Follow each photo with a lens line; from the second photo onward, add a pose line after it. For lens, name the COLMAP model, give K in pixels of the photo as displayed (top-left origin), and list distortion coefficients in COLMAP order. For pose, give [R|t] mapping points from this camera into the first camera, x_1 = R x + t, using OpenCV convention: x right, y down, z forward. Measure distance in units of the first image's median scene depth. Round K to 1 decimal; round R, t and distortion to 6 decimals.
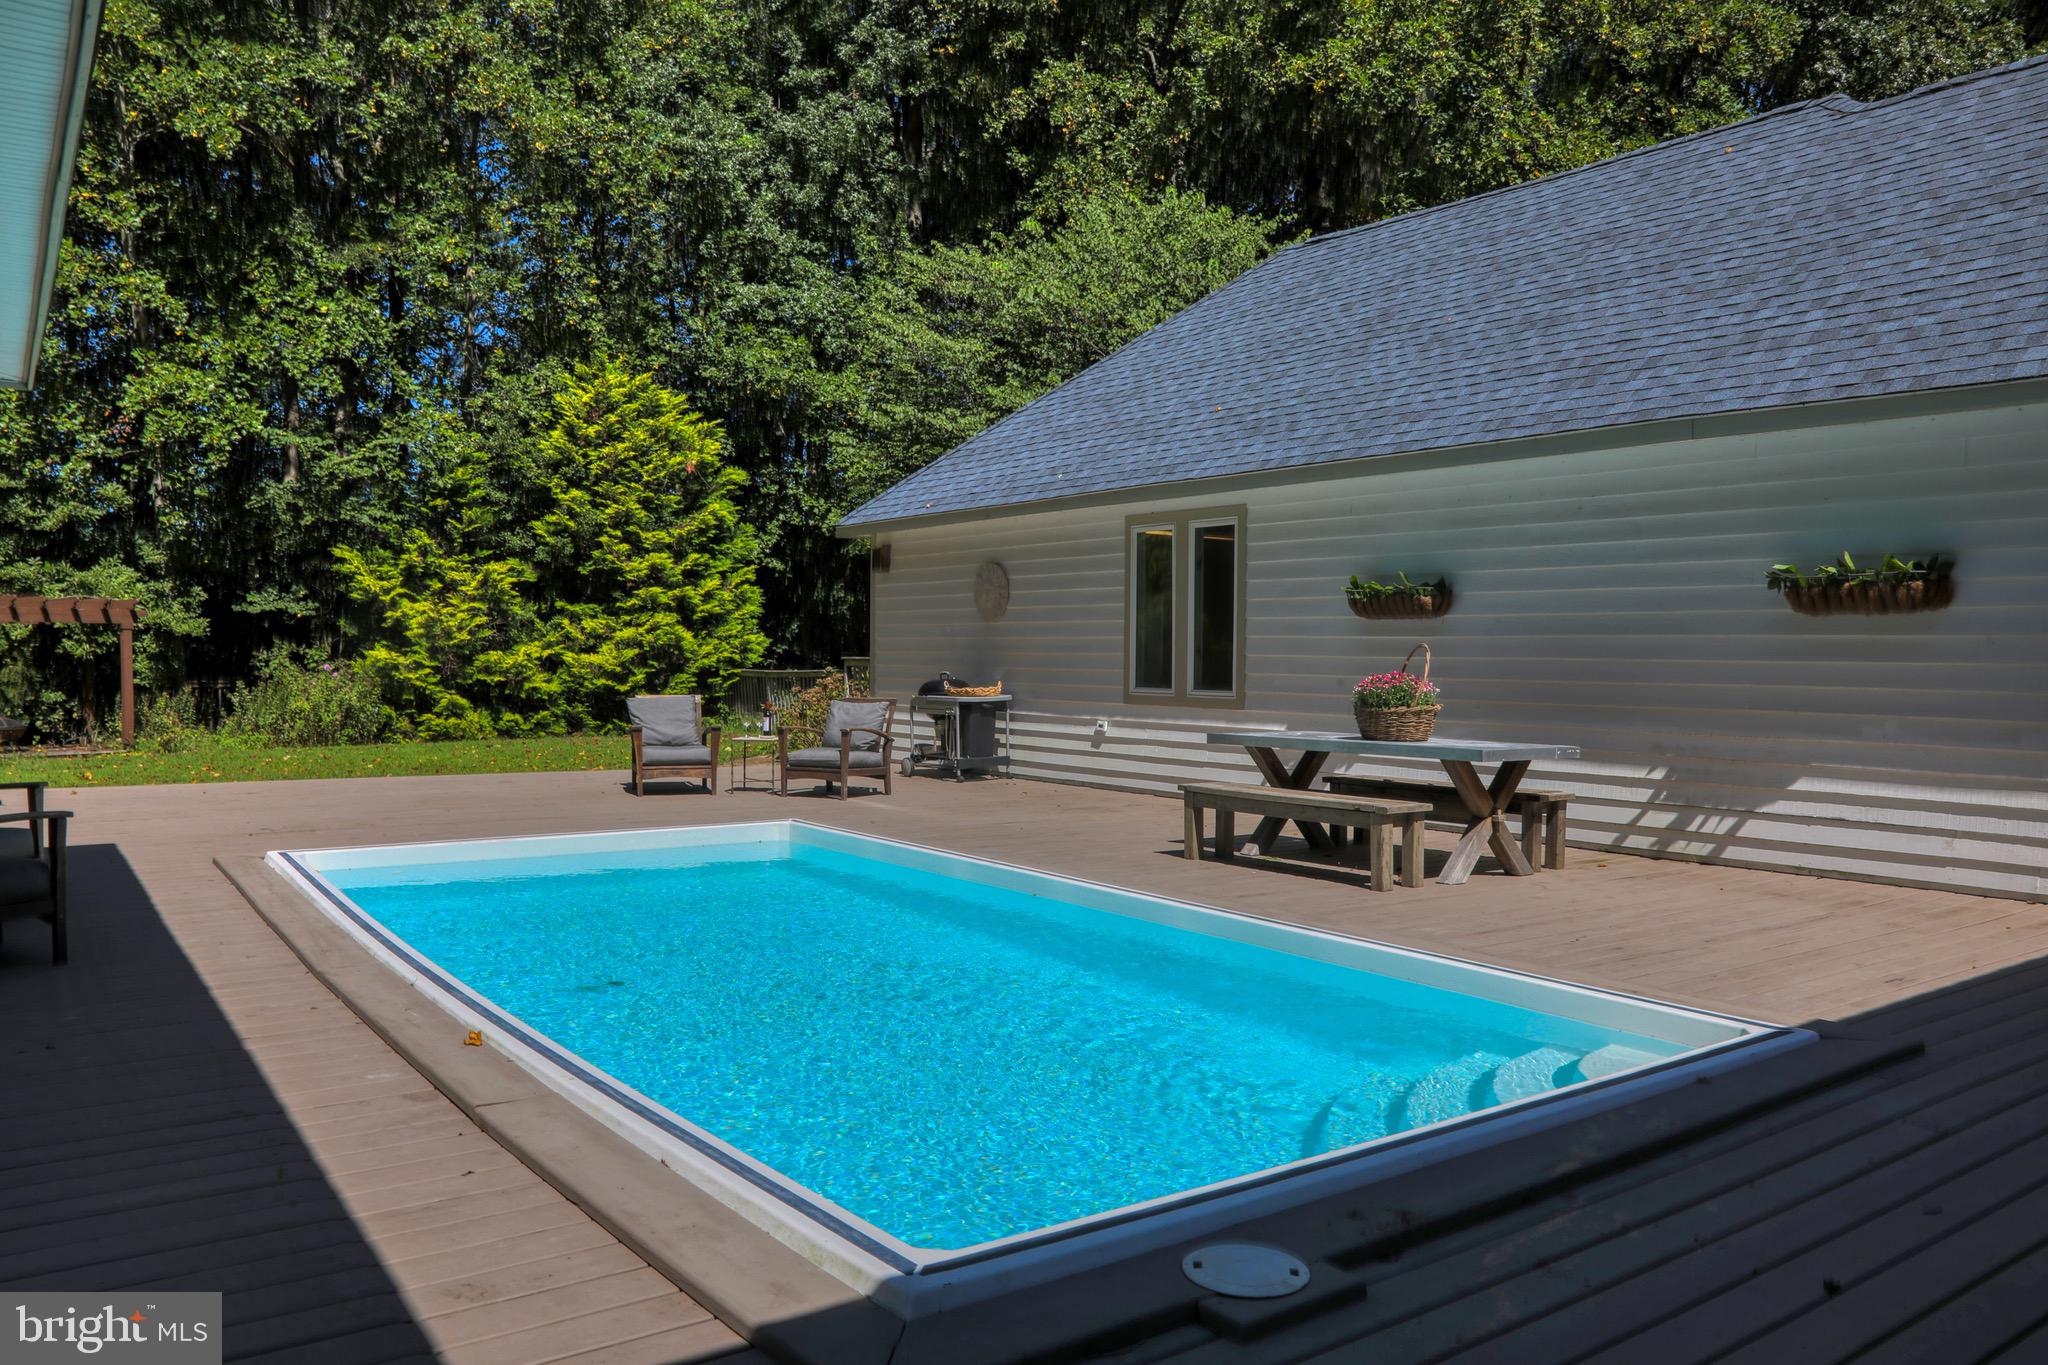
lens RADIAL K [[1608.9, 0, 1024.0], [0, 1608.9, 682.5], [0, 0, 1]] dist [-0.064570, 0.087912]
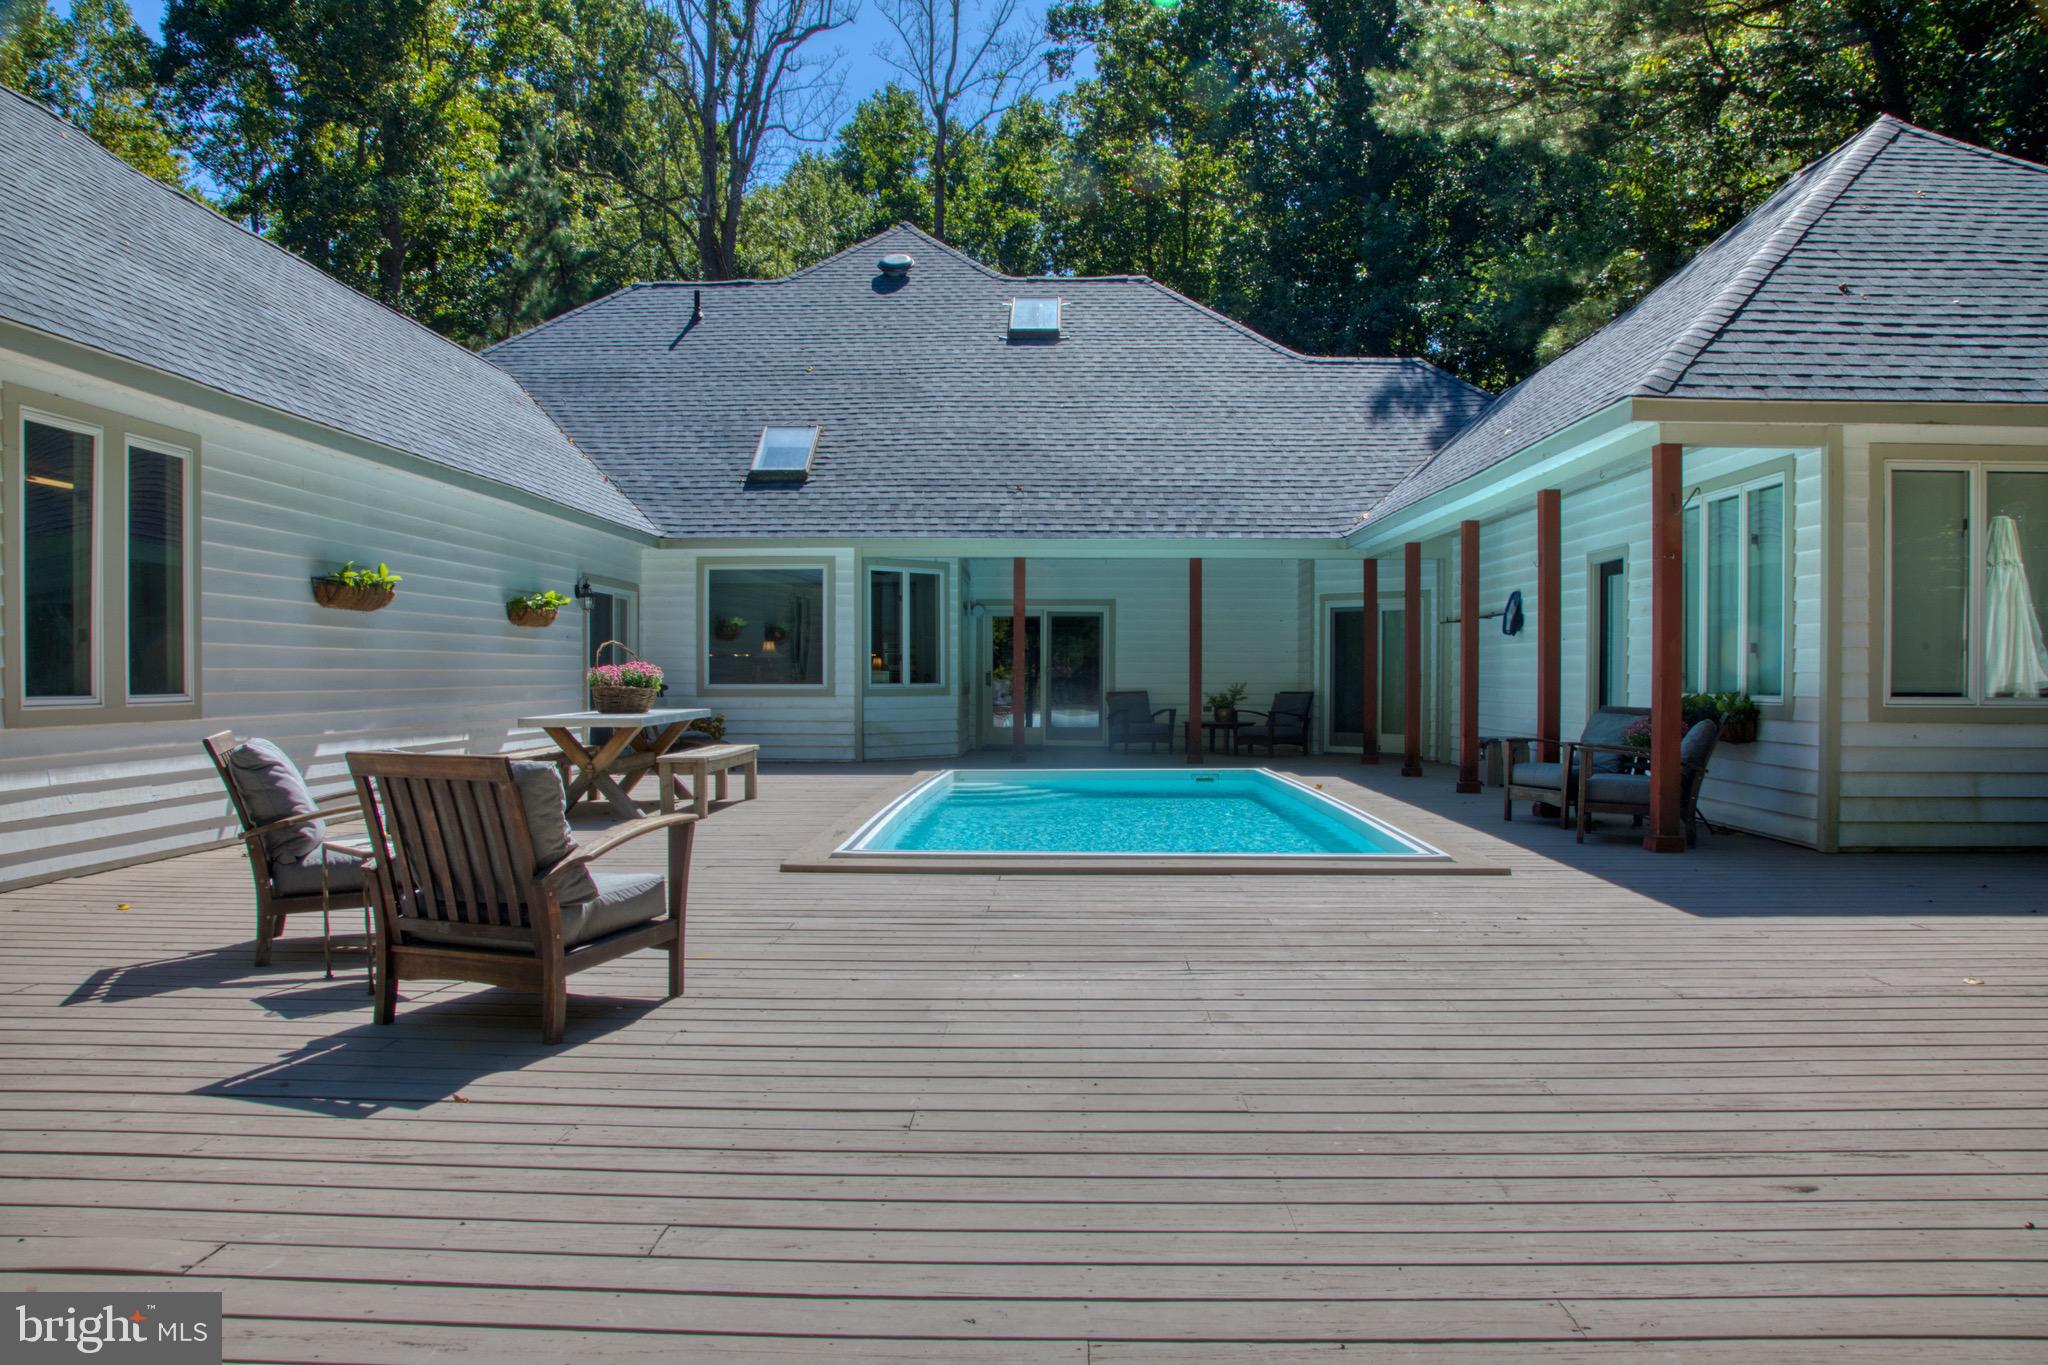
lens RADIAL K [[1404.5, 0, 1045.9], [0, 1404.5, 689.2], [0, 0, 1]] dist [-0.121173, 0.072262]
pose [[-0.811300, -0.022297, 0.584204, -0.242805], [-0.004517, 0.999482, 0.031874, -0.007960], [-0.584612, 0.023221, -0.810981, 0.577847]]
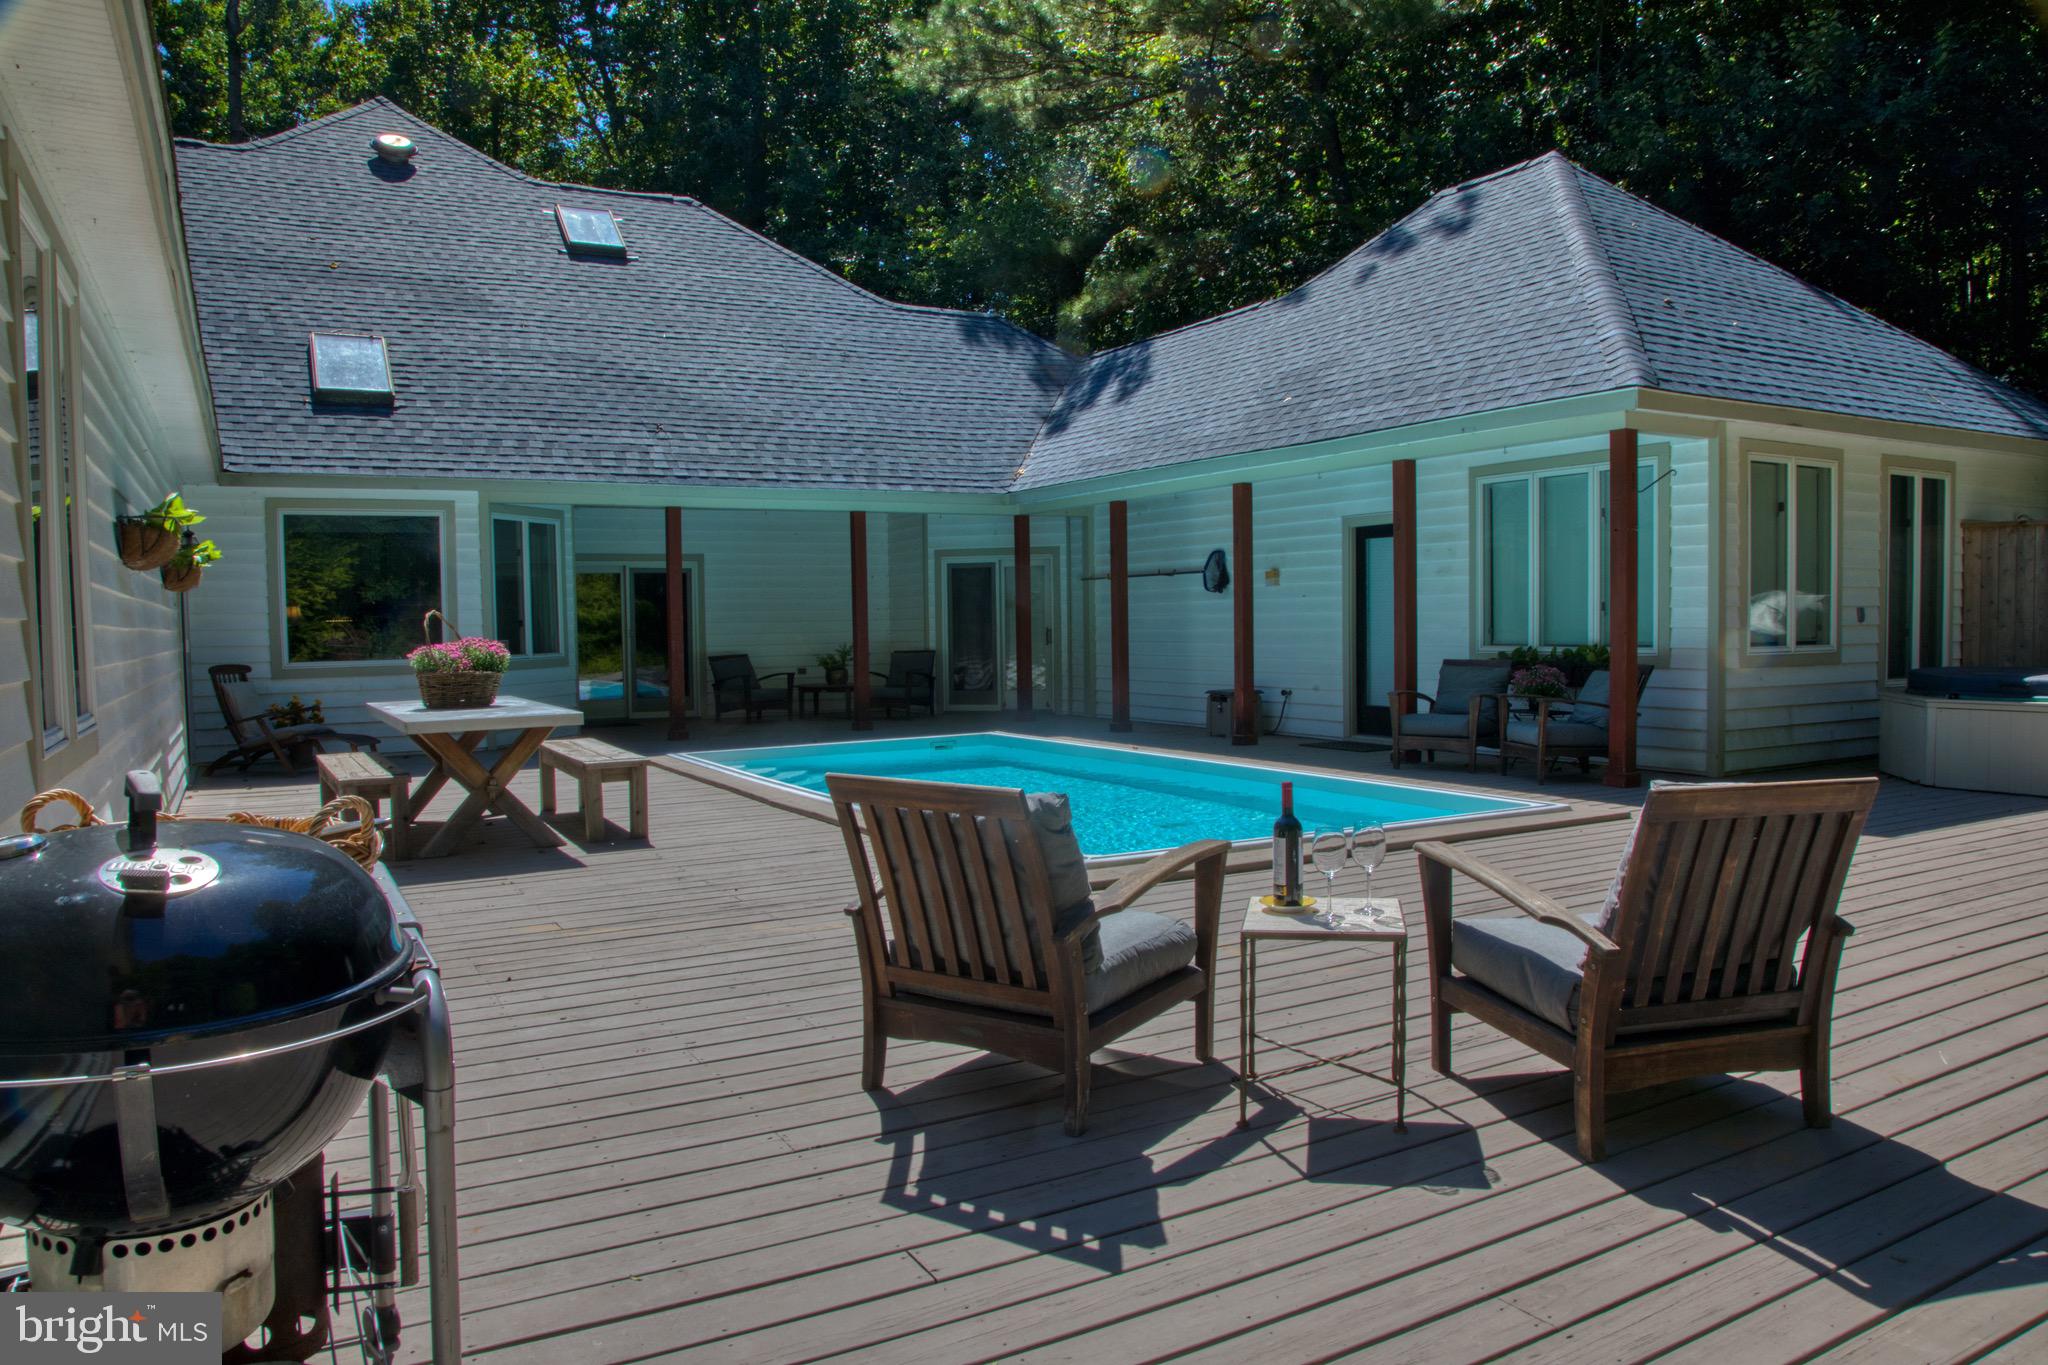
lens RADIAL K [[1404.5, 0, 1045.9], [0, 1404.5, 689.2], [0, 0, 1]] dist [-0.121173, 0.072262]
pose [[-0.996620, -0.003157, 0.082092, -0.070529], [0.002237, 0.997848, 0.065531, -0.010502], [-0.082122, 0.065493, -0.994468, 0.606971]]
